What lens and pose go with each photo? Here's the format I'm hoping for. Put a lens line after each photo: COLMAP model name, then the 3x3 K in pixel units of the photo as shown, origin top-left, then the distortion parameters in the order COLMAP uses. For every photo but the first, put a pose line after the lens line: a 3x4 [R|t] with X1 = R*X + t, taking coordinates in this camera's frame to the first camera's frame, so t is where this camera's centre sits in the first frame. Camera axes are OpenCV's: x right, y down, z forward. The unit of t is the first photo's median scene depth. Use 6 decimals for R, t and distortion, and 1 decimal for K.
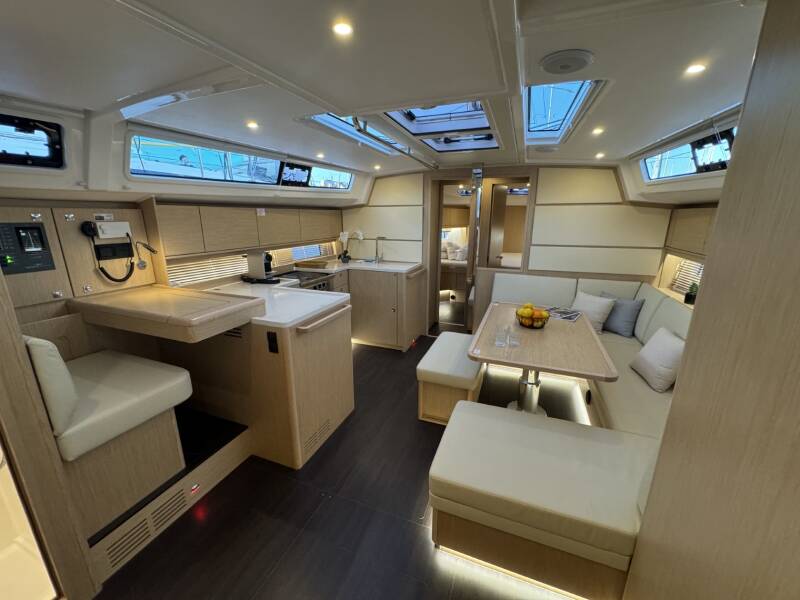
lens RADIAL K [[319.2, 0, 400.0], [0, 319.2, 300.0], [0, 0, 1]] dist [-0.003605, -0.000268]
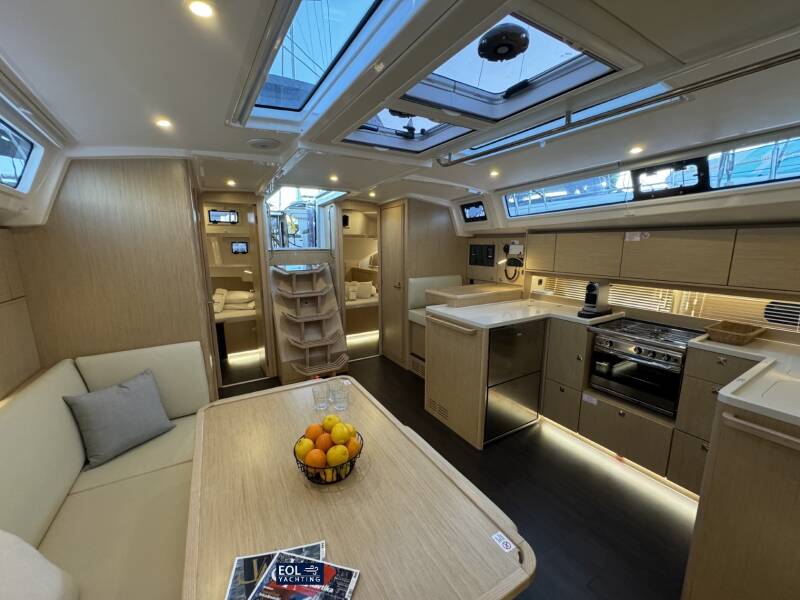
lens RADIAL K [[319.2, 0, 400.0], [0, 319.2, 300.0], [0, 0, 1]] dist [-0.003605, -0.000268]
pose [[-0.614609, 0.139108, -0.776470, 0.703709], [-0.200065, 0.924656, 0.324015, -0.333743], [0.763040, 0.354487, -0.540471, 1.285488]]
